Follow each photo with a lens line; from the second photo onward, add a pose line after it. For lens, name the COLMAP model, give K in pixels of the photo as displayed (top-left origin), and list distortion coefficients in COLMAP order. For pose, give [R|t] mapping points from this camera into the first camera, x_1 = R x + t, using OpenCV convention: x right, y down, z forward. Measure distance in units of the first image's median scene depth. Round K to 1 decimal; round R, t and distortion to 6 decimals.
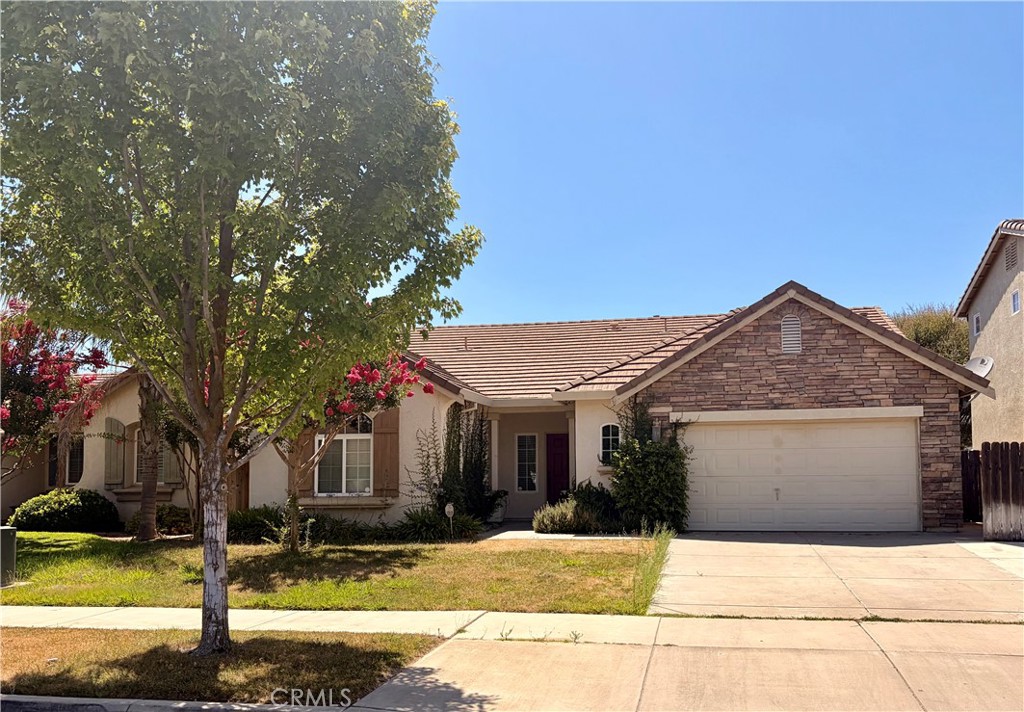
lens RADIAL K [[815.5, 0, 512.1], [0, 815.5, 397.9], [0, 0, 1]] dist [0.043712, -0.041114]
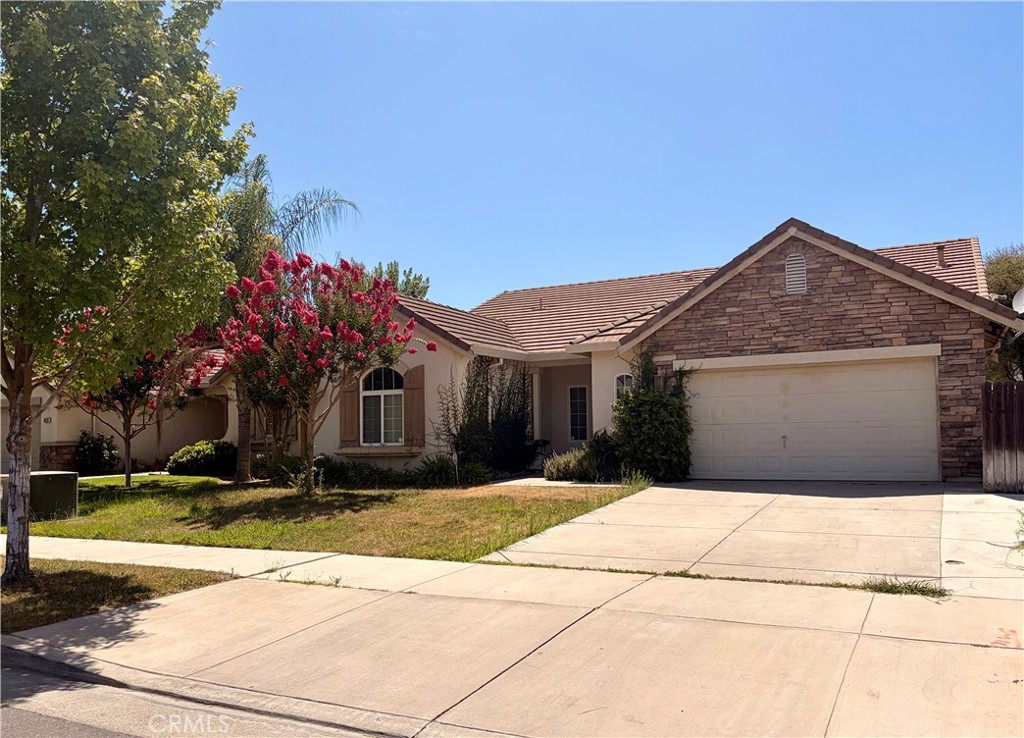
lens RADIAL K [[747.7, 0, 512.0], [0, 747.7, 369.0], [0, 0, 1]] dist [0.023589, -0.001702]
pose [[0.963558, -0.031901, -0.265591, 0.252764], [0.036549, 0.999253, 0.012579, 0.009585], [0.264992, -0.021828, 0.964004, 0.069195]]
